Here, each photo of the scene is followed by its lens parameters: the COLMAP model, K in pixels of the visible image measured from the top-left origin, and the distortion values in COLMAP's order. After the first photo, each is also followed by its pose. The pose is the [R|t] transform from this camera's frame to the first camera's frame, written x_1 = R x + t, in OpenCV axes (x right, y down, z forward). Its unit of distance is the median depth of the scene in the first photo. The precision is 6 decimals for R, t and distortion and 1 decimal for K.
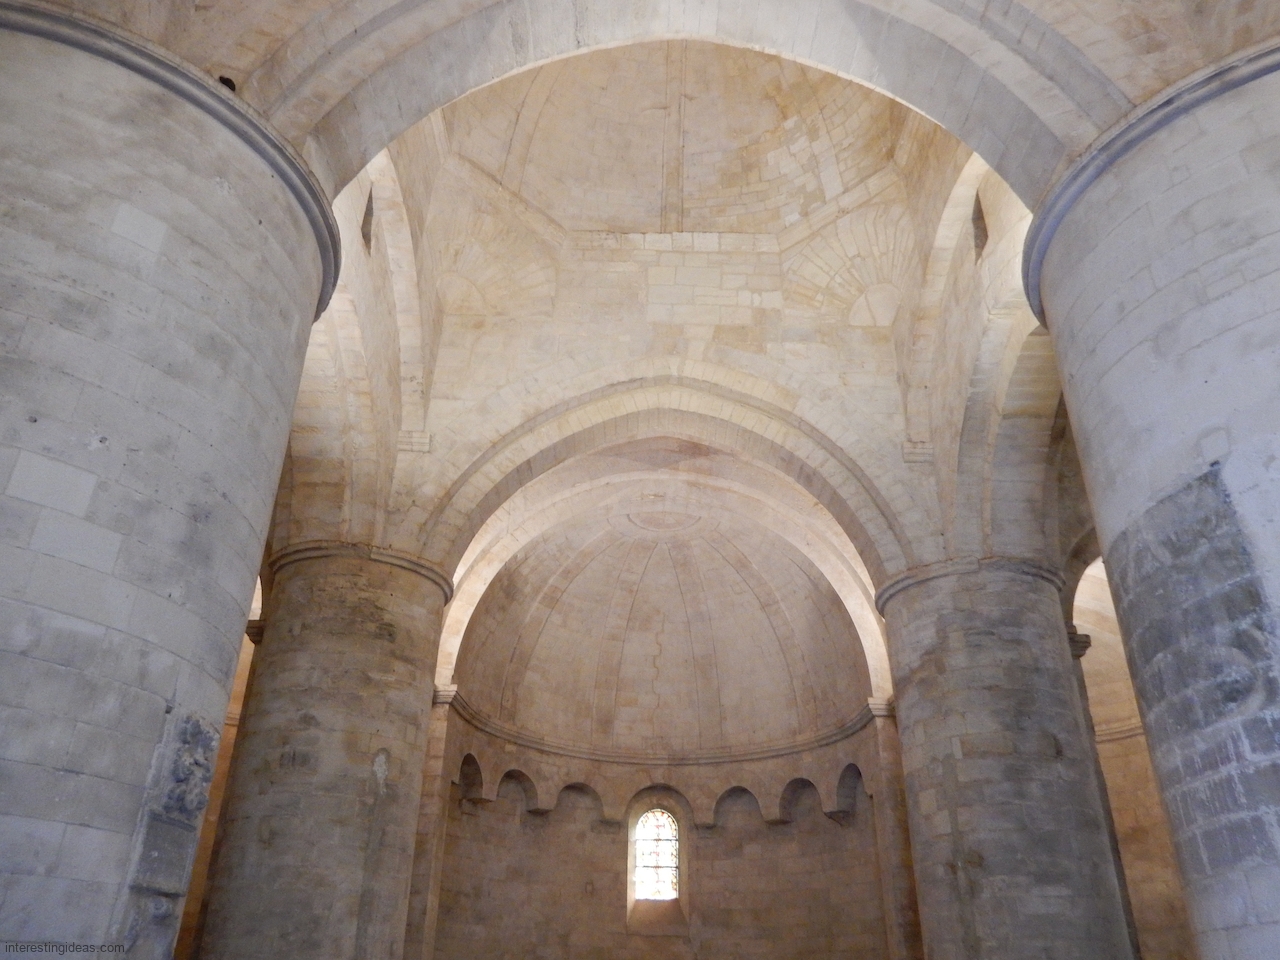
lens RADIAL K [[951.2, 0, 611.2], [0, 951.2, 480.6], [0, 0, 1]] dist [-0.030709, -0.008846]
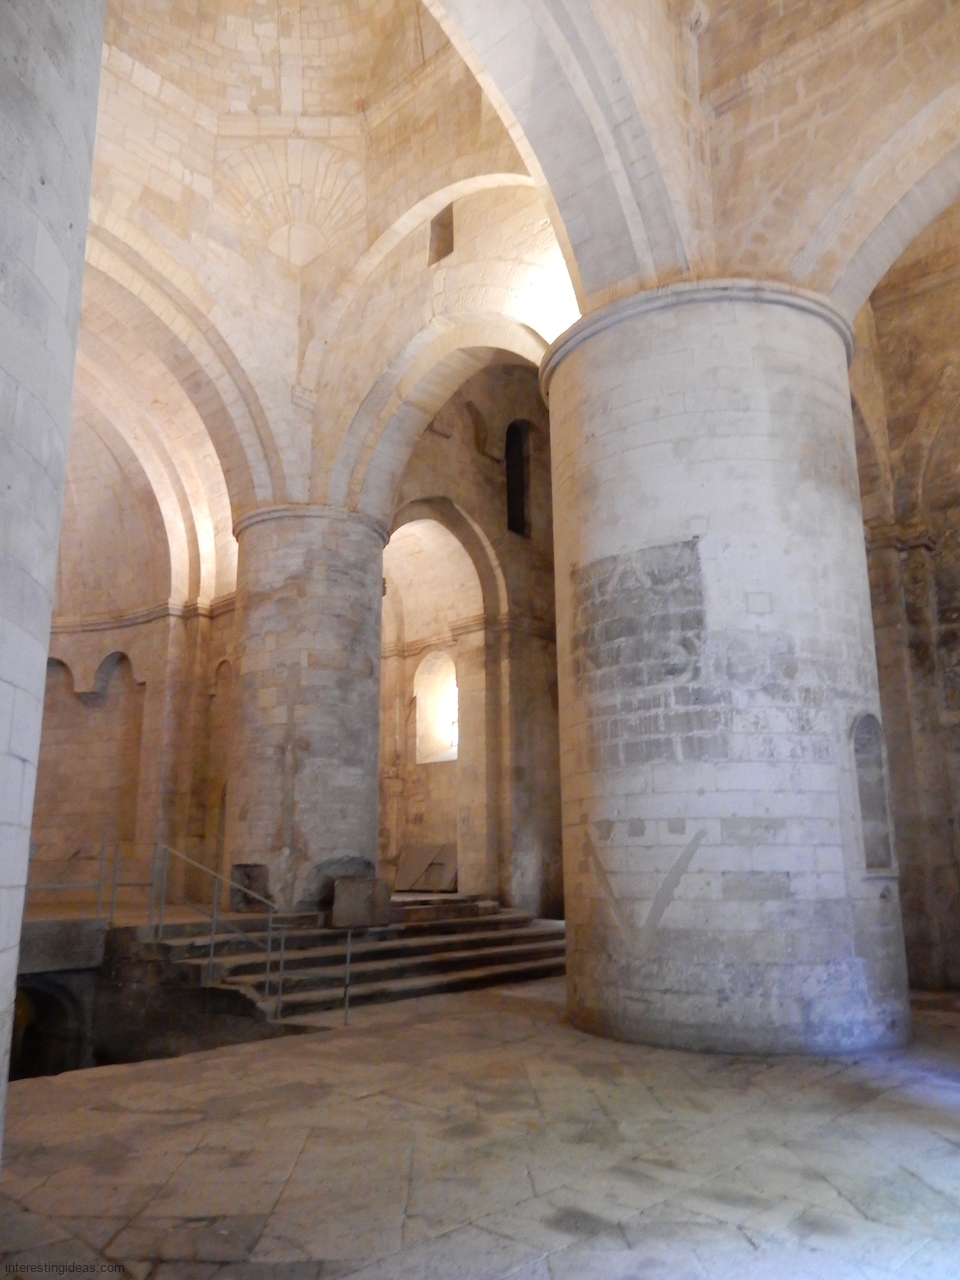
lens RADIAL K [[958.3, 0, 480.4], [0, 958.3, 691.8], [0, 0, 1]] dist [-0.081857, 0.047658]
pose [[0.647401, 0.091702, 0.756613, -0.426801], [-0.331691, 0.927691, 0.171377, 0.036869], [-0.686187, -0.361912, 0.631004, 0.051300]]
